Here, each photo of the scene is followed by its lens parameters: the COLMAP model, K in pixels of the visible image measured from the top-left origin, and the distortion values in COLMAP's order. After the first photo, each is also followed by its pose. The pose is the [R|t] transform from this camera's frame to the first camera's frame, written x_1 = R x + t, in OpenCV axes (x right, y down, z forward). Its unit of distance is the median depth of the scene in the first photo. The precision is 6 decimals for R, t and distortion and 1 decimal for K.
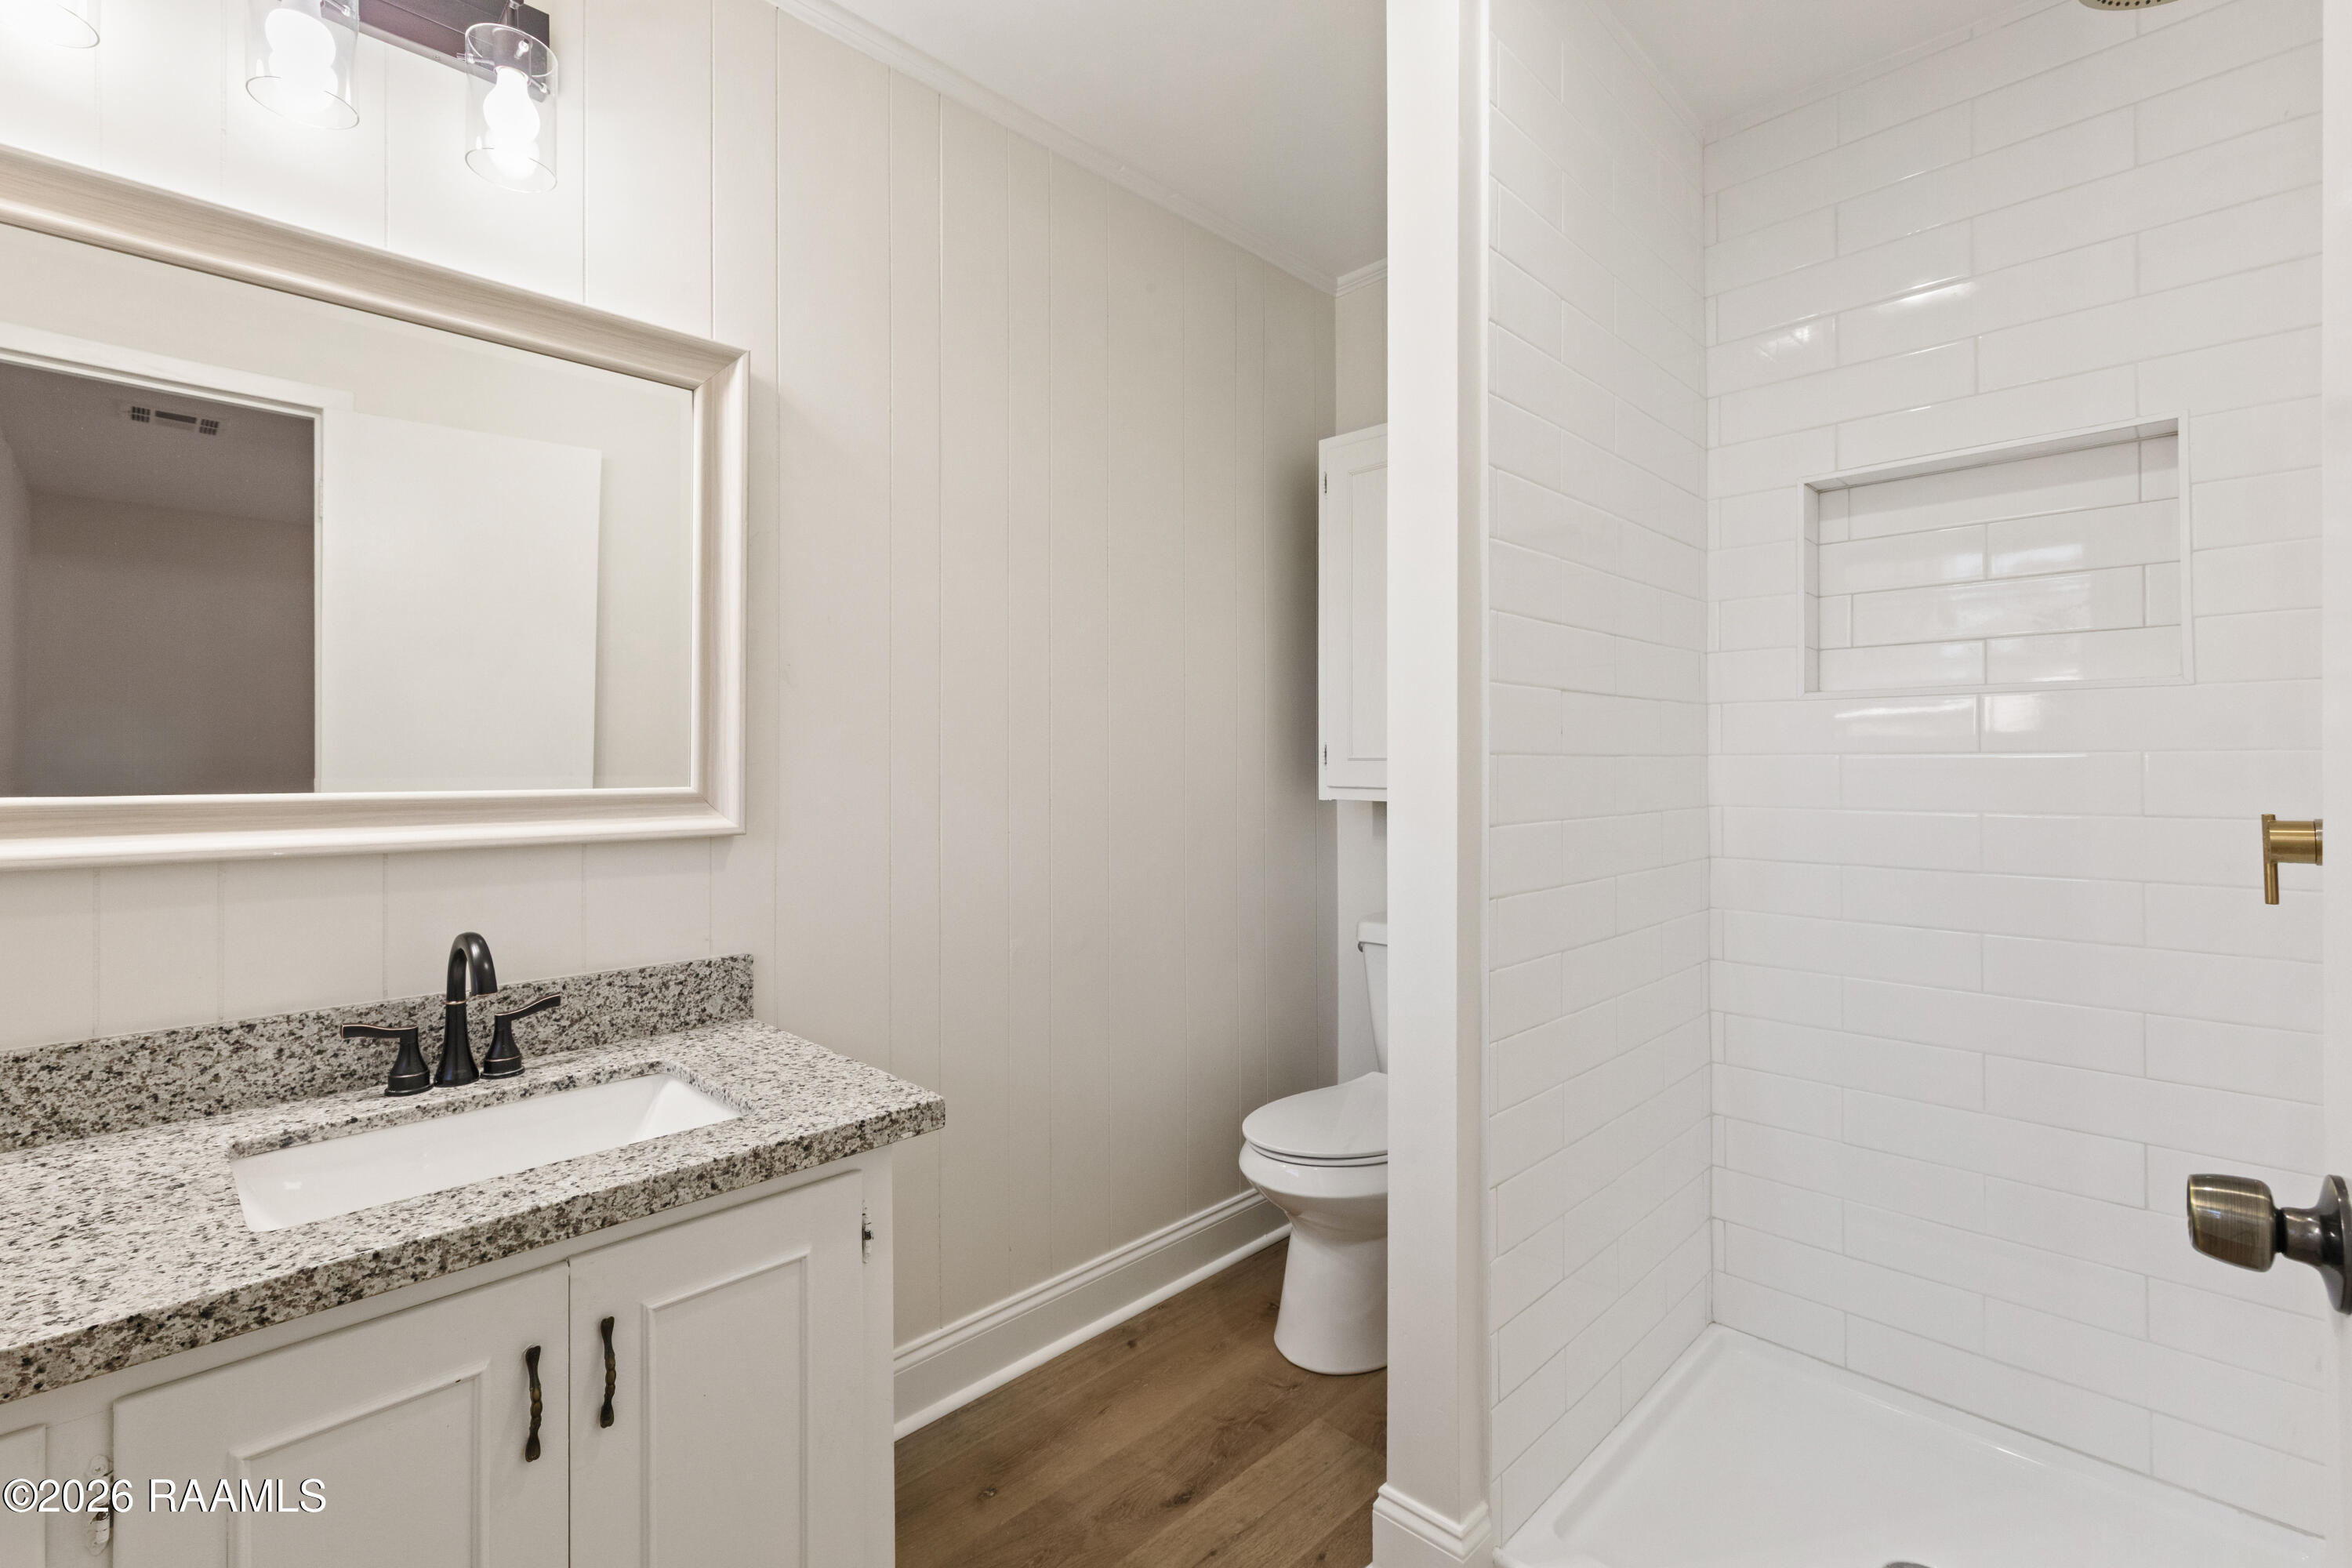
lens RADIAL K [[1045.5, 0, 1180.3], [0, 1045.5, 751.9], [0, 0, 1]] dist [0.005739, -0.001613]
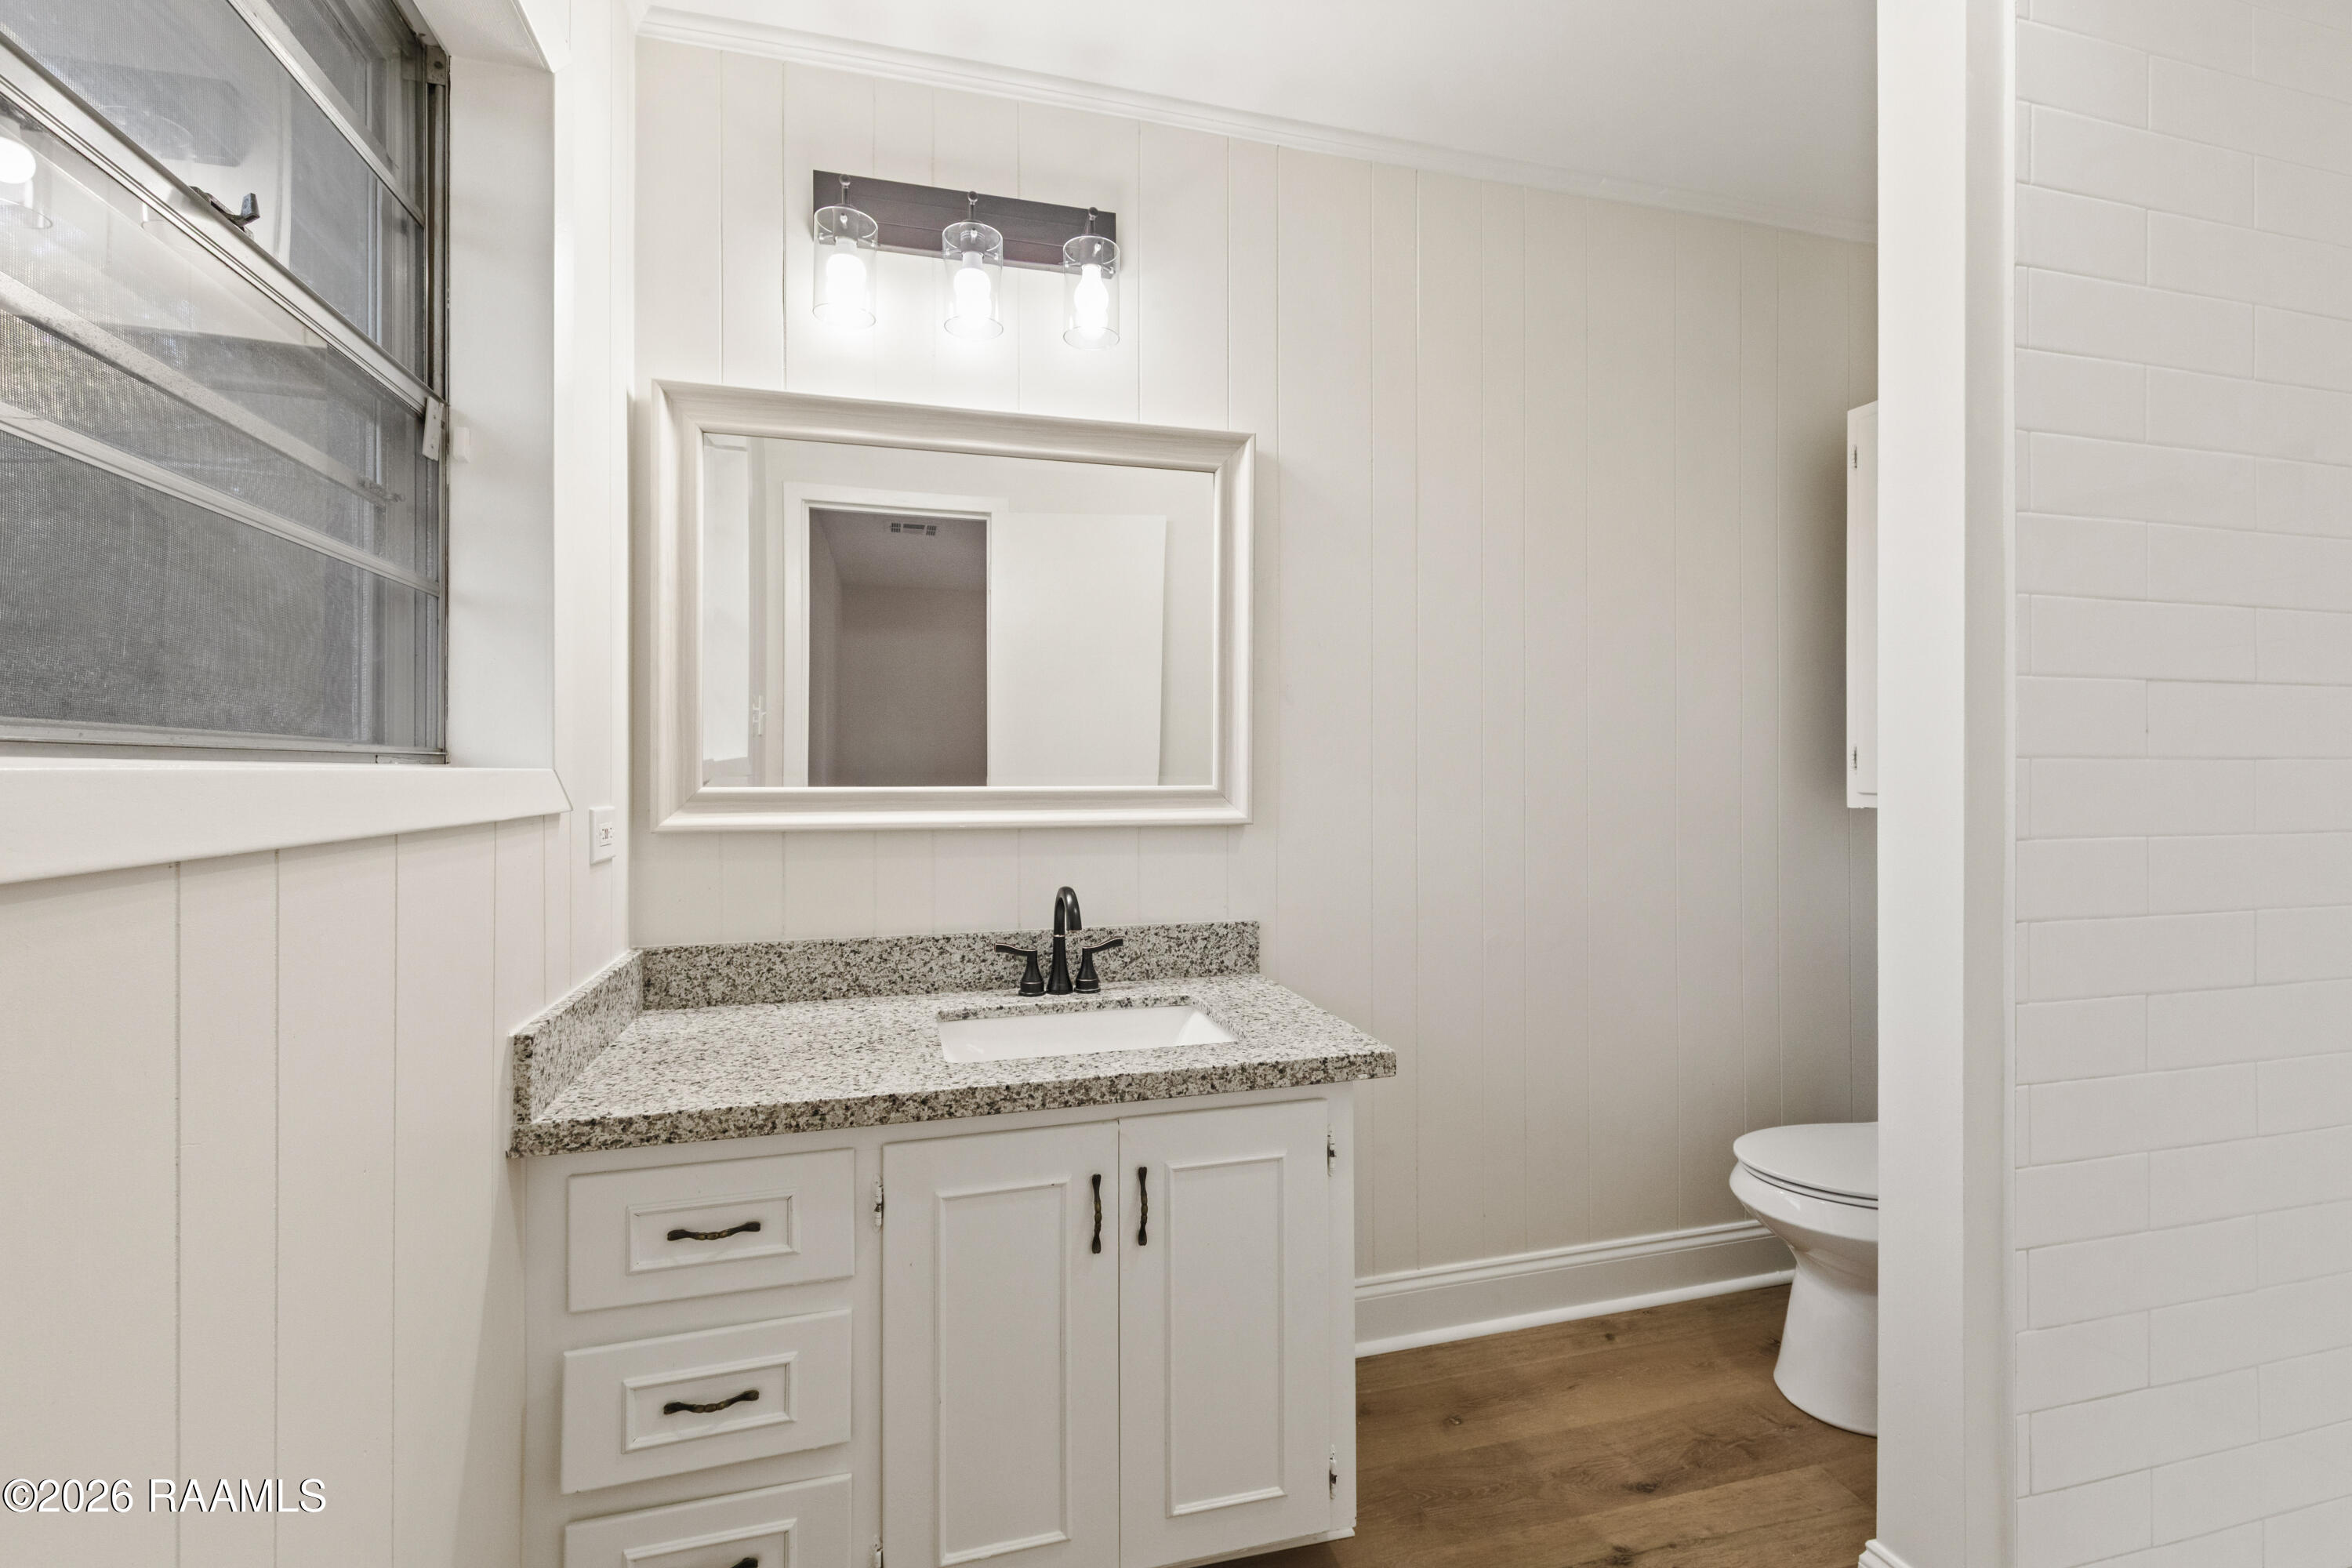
lens RADIAL K [[1045.5, 0, 1180.3], [0, 1045.5, 751.9], [0, 0, 1]] dist [0.005739, -0.001613]
pose [[0.869359, -0.005623, -0.494149, 0.145624], [0.003654, 0.999981, -0.004952, -0.000903], [0.494167, 0.002499, 0.869363, -0.141500]]
